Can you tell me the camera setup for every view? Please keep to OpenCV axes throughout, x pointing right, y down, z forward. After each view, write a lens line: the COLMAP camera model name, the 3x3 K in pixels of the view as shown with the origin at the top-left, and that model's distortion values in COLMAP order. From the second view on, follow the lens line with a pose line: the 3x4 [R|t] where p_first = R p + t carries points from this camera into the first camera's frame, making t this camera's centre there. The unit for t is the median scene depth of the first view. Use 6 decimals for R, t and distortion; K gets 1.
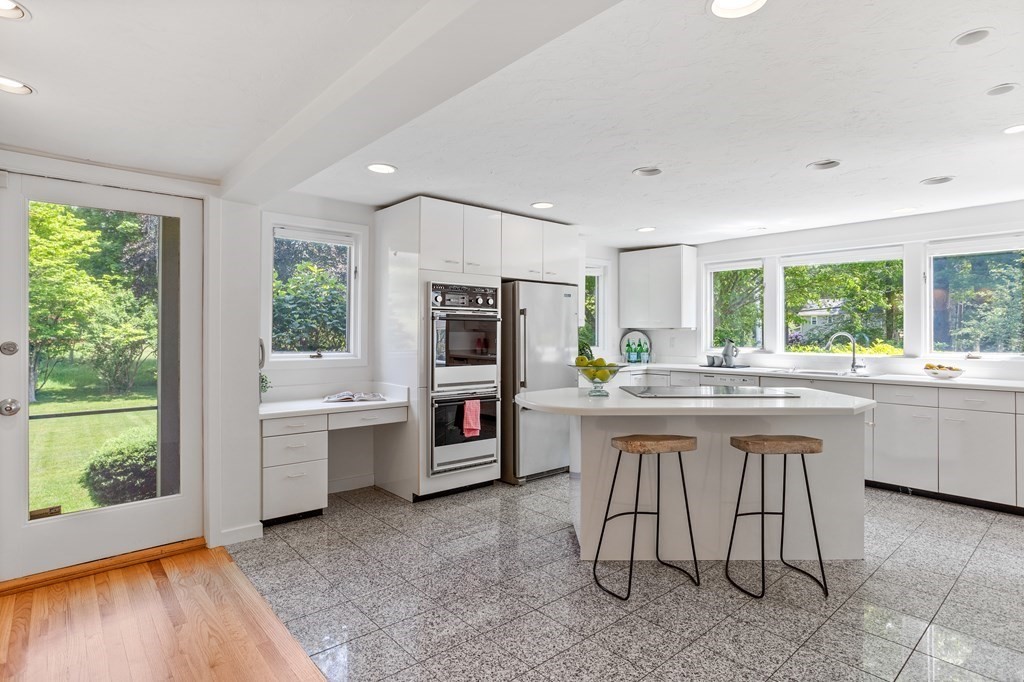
lens RADIAL K [[510.8, 0, 517.6], [0, 510.8, 334.1], [0, 0, 1]] dist [-0.055463, 0.031118]
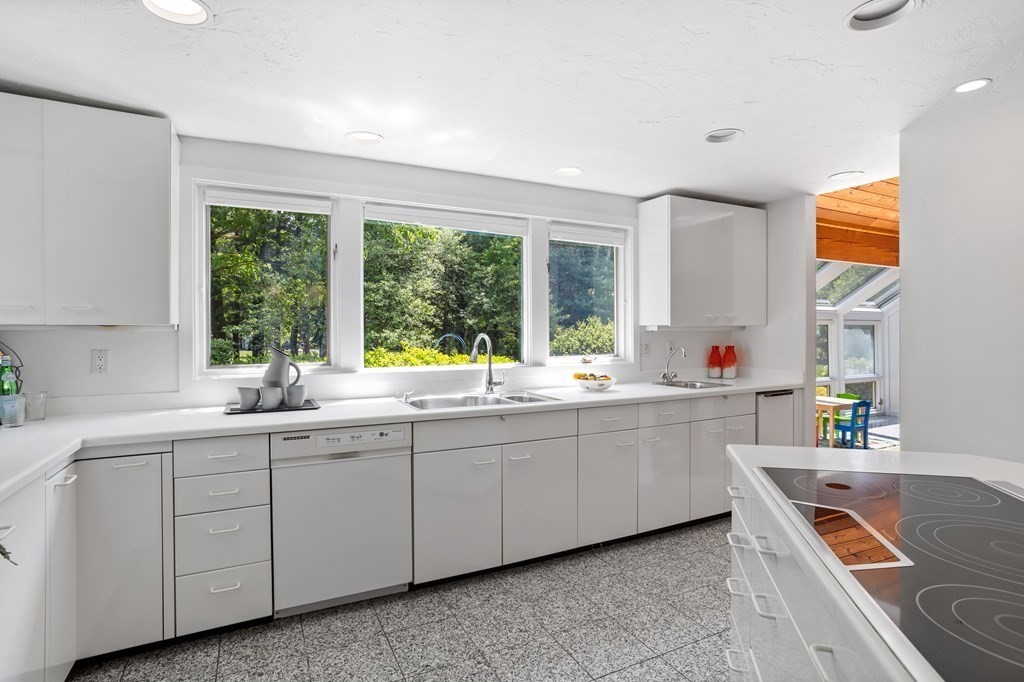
lens RADIAL K [[510.8, 0, 517.6], [0, 510.8, 334.1], [0, 0, 1]] dist [-0.055463, 0.031118]
pose [[0.256458, -0.012624, 0.966473, 0.010329], [0.001808, 0.999919, 0.012581, -0.013201], [-0.966554, -0.001479, 0.256460, 0.875867]]
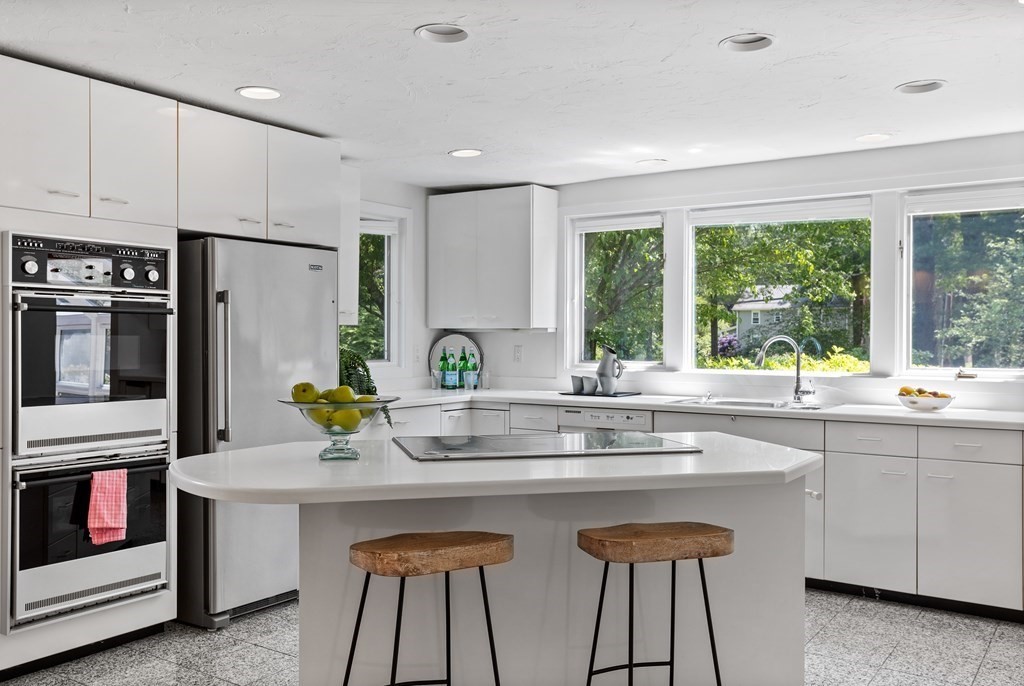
lens RADIAL K [[850.5, 0, 495.6], [0, 850.5, 353.5], [0, 0, 1]] dist [-0.043439, 0.089179]
pose [[0.972424, -0.004012, 0.233185, 0.079421], [-0.000173, 0.999839, 0.017926, -0.000985], [-0.233219, -0.017472, 0.972267, 0.091005]]
